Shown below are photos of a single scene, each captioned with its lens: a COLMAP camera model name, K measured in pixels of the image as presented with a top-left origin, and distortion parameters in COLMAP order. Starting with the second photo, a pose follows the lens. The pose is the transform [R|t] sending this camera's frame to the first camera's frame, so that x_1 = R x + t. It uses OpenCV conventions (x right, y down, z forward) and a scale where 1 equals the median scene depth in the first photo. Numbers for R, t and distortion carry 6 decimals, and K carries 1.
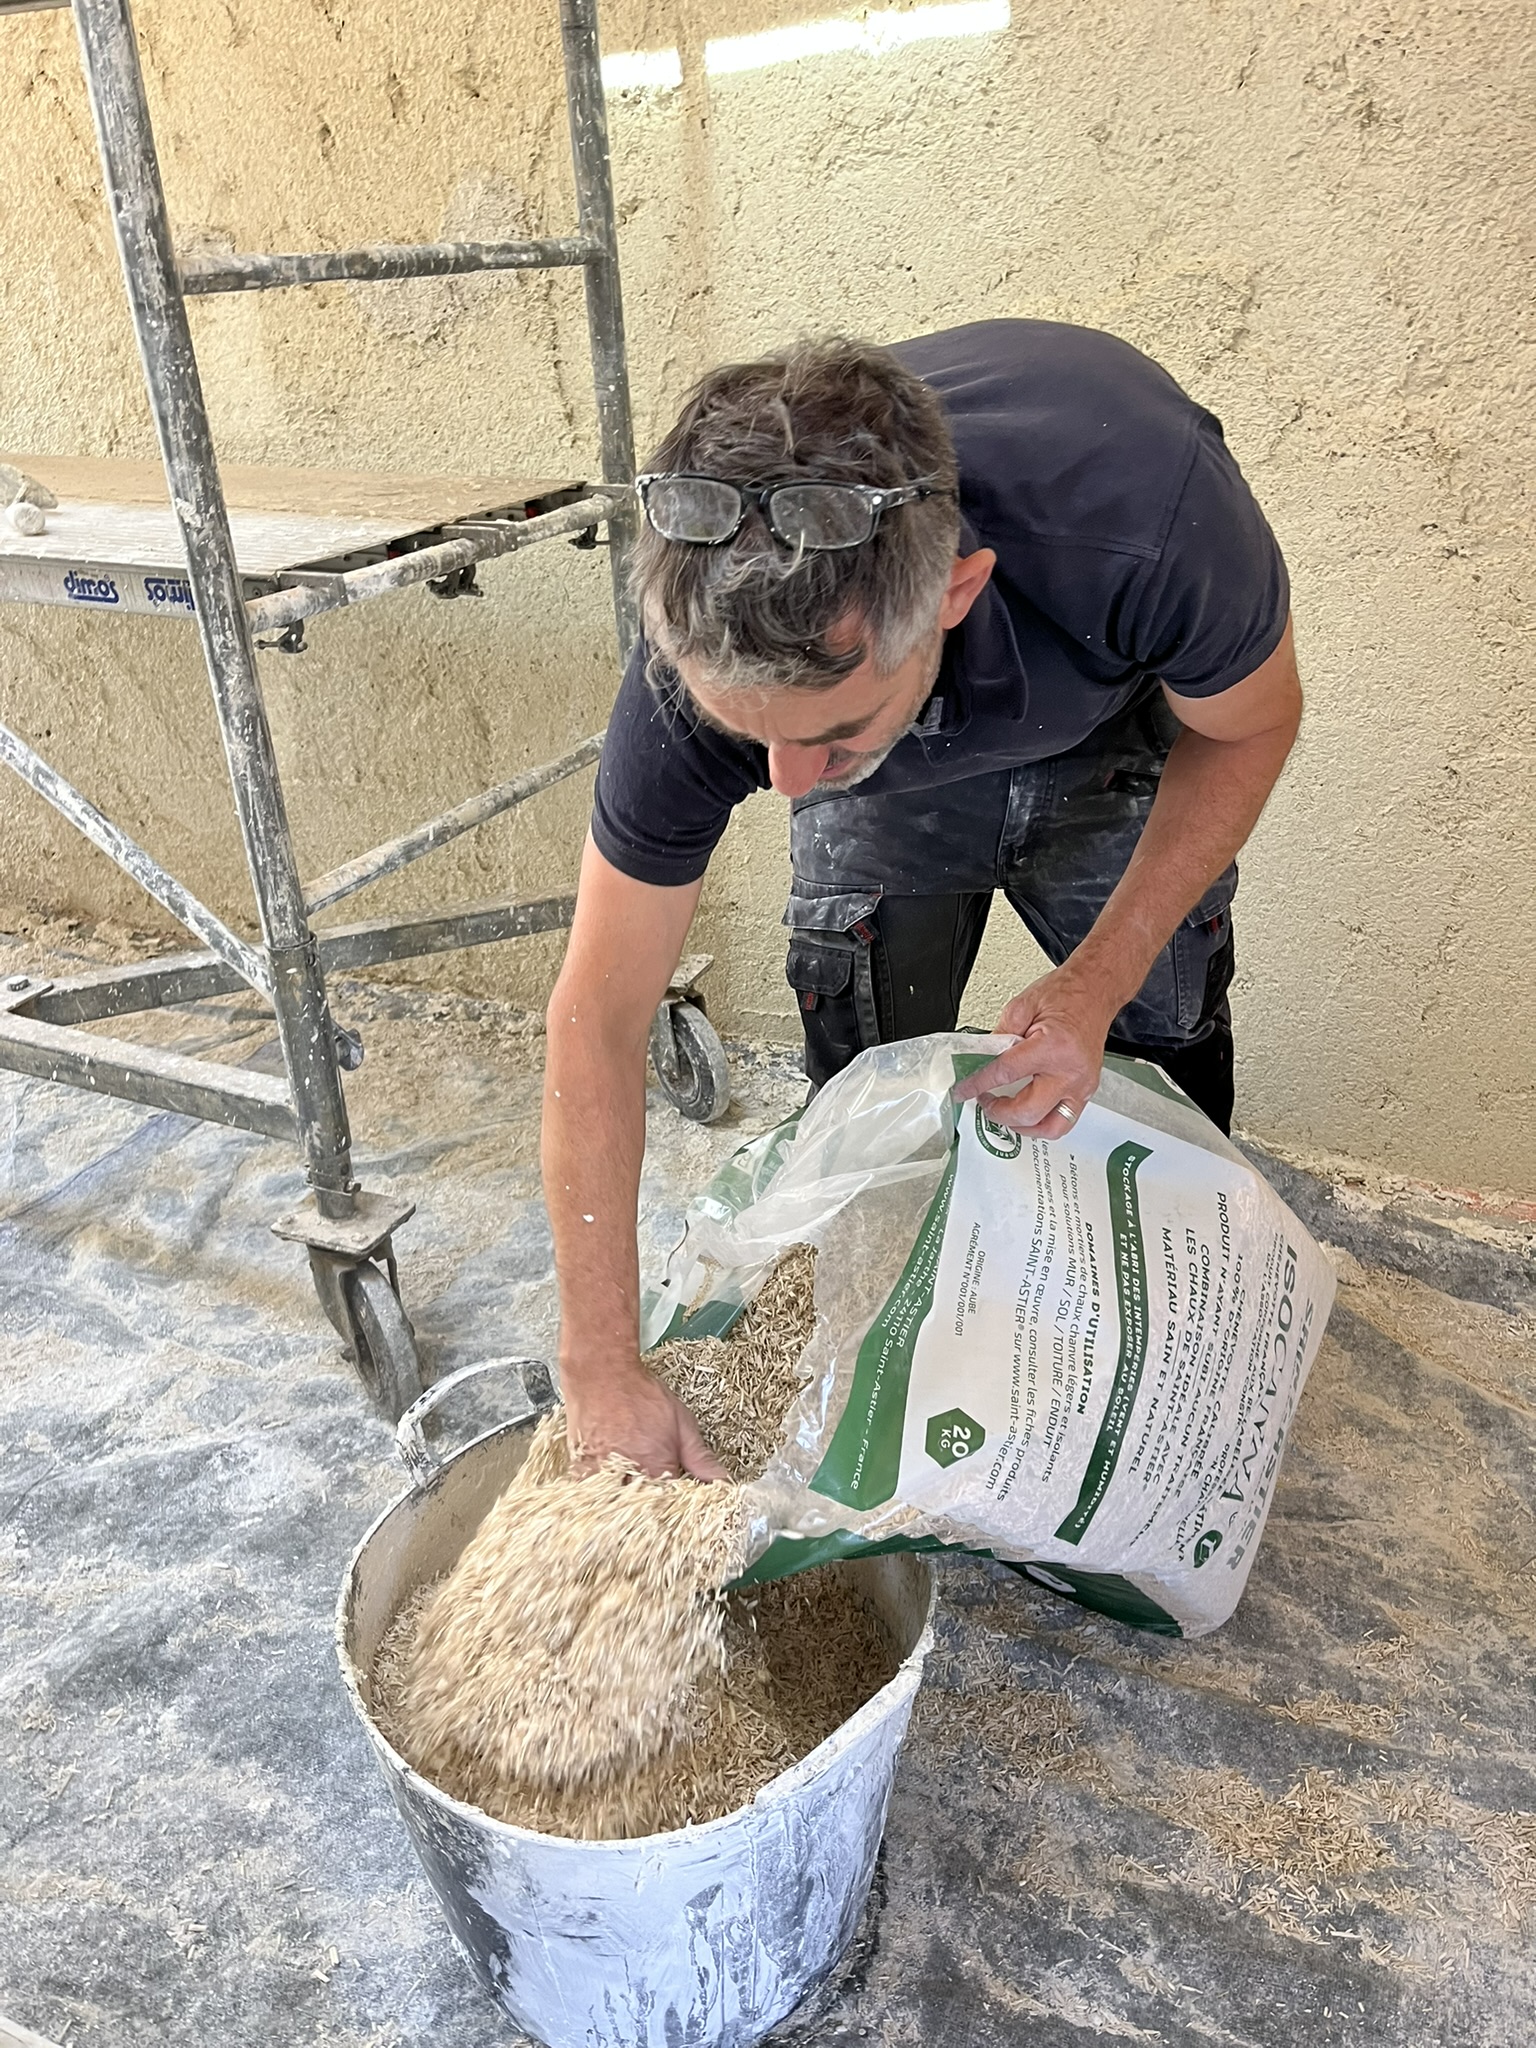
lens RADIAL K [[1562.7, 0, 767.9], [0, 1562.7, 1056.2], [0, 0, 1]] dist [0.061156, -0.085109]
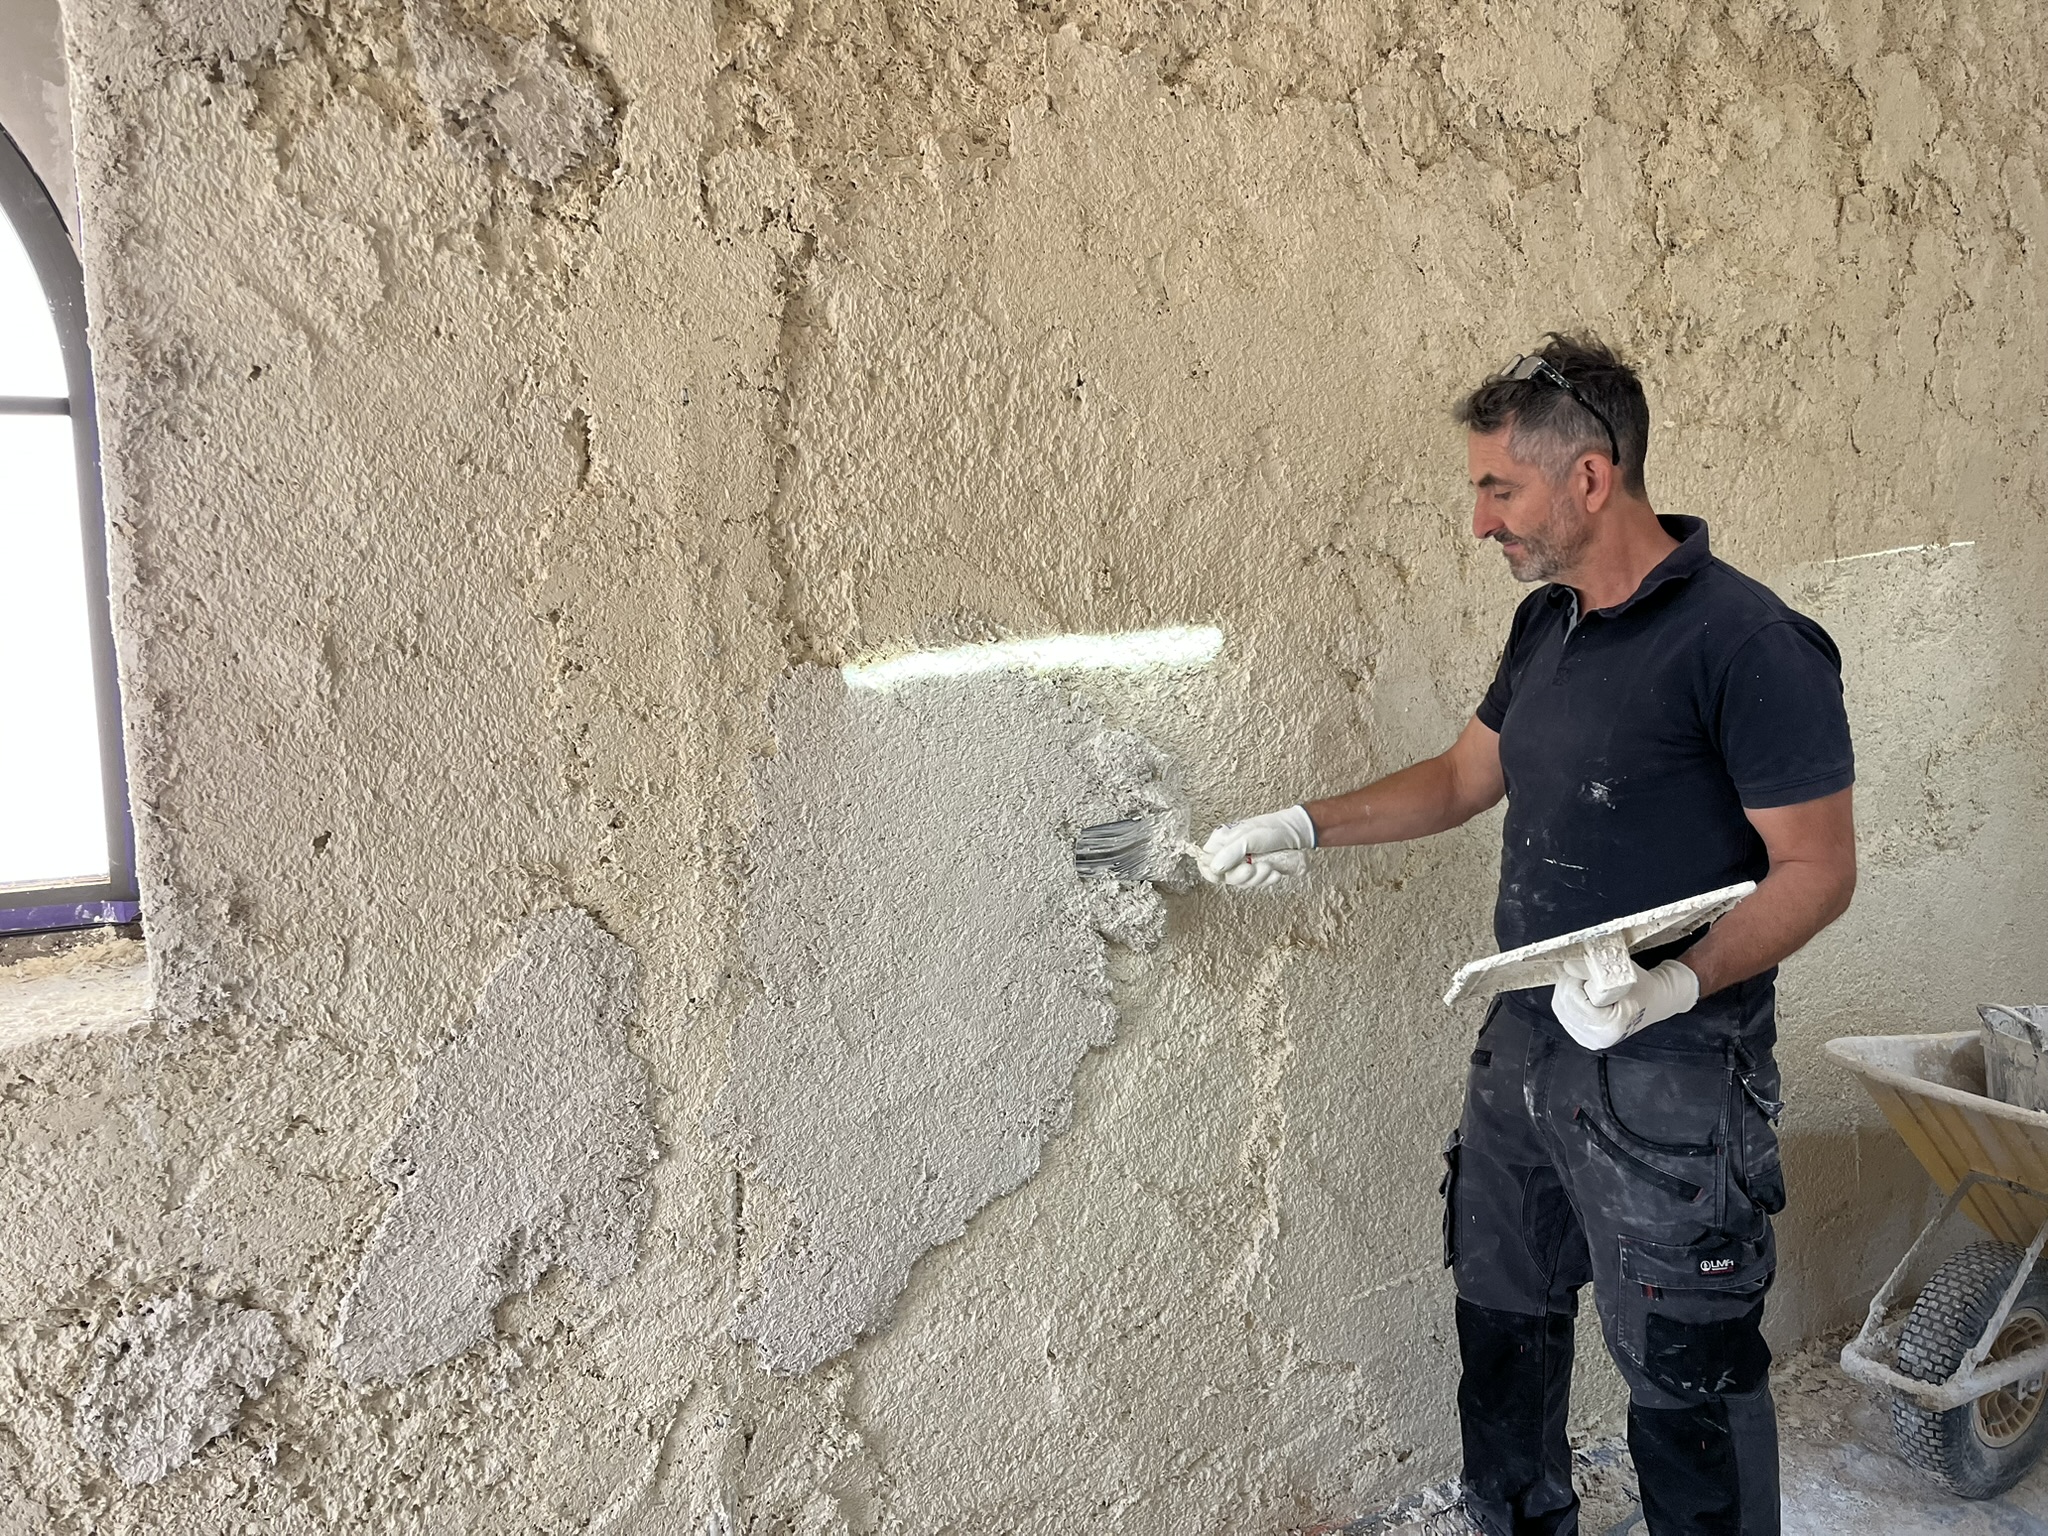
lens RADIAL K [[1562.7, 0, 1010.7], [0, 1562.7, 738.8], [0, 0, 1]] dist [0.061156, -0.085109]
pose [[0.612046, -0.071868, 0.787550, -1.401488], [0.367259, 0.907790, -0.202576, -0.432671], [-0.700371, 0.413221, 0.582004, 0.684820]]
